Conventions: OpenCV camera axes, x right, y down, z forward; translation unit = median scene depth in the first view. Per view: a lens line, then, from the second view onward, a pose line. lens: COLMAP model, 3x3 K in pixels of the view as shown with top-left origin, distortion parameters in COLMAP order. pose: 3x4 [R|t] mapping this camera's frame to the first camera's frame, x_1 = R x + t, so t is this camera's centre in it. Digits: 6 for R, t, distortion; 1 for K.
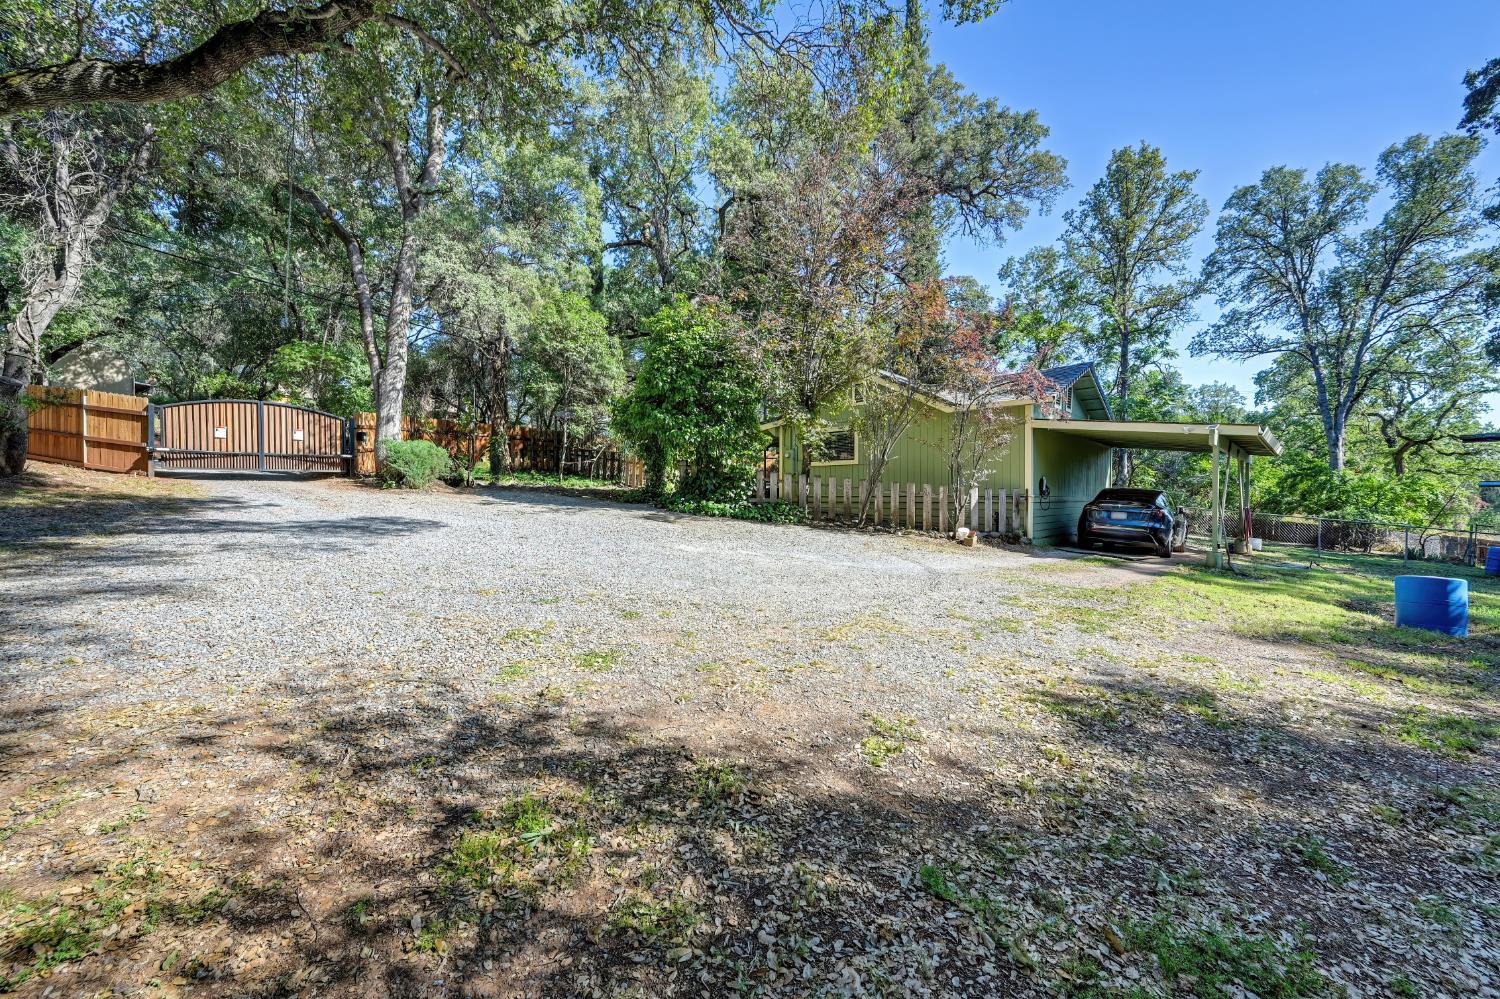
lens RADIAL K [[583.6, 0, 750.0], [0, 583.6, 499.5], [0, 0, 1]] dist [-0.002109, 0.000003]
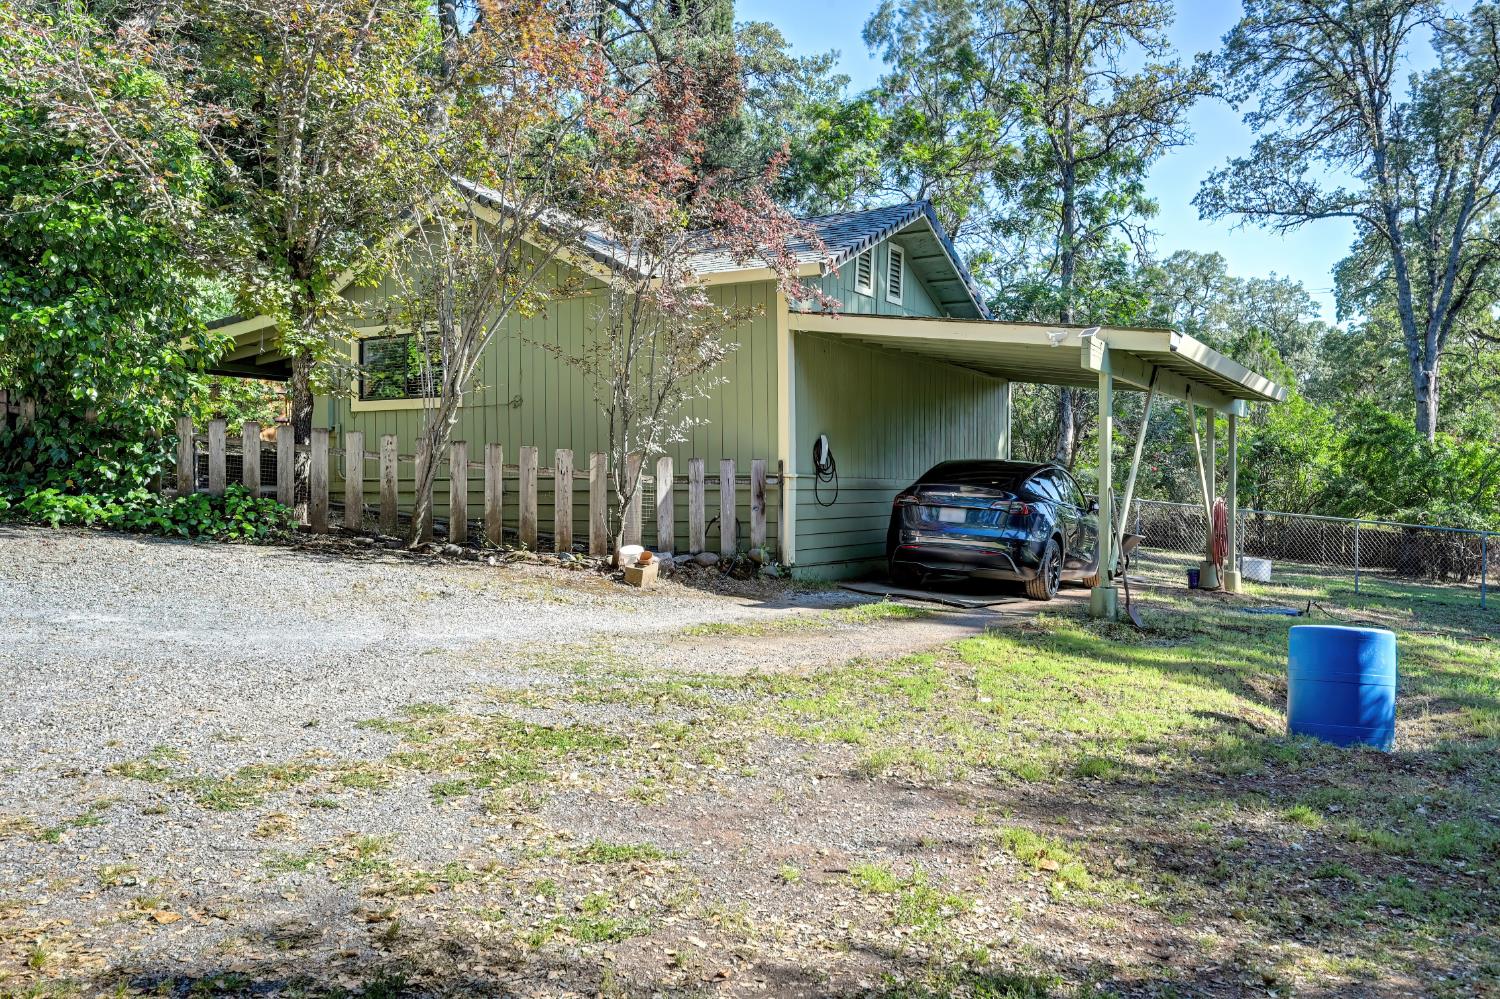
lens RADIAL K [[1225.7, 0, 750.0], [0, 1225.7, 499.5], [0, 0, 1]] dist [0.010566, 0.003991]
pose [[0.969862, -0.005023, 0.243604, 0.115318], [0.004519, 0.999986, 0.002624, 0.005648], [-0.243614, -0.001444, 0.969871, 0.026744]]
